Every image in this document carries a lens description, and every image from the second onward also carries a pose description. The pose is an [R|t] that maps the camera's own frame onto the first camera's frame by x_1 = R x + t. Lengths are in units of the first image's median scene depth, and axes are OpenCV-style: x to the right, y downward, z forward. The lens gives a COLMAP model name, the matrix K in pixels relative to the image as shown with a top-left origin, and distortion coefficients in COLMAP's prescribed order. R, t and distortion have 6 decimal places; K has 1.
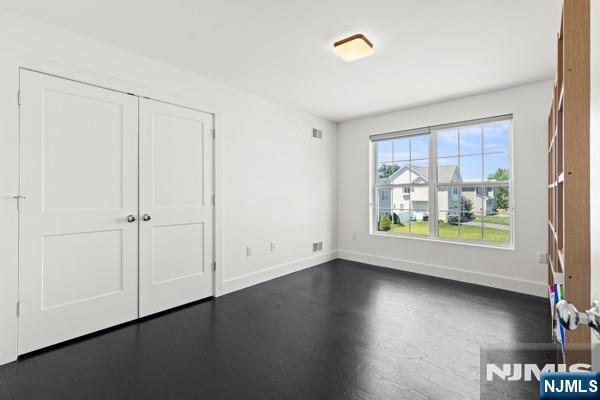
lens RADIAL K [[272.0, 0, 309.9], [0, 272.0, 193.6], [0, 0, 1]] dist [0.011102, -0.000364]
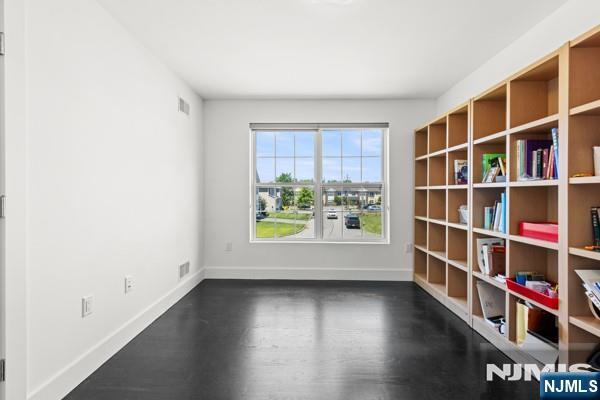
lens RADIAL K [[272.0, 0, 303.9], [0, 272.0, 194.1], [0, 0, 1]] dist [0.011102, -0.000364]
pose [[0.772156, 0.000638, 0.635433, -0.174933], [-0.001331, 0.999999, 0.000613, 0.001255], [-0.635432, -0.001319, 0.772156, 0.259659]]
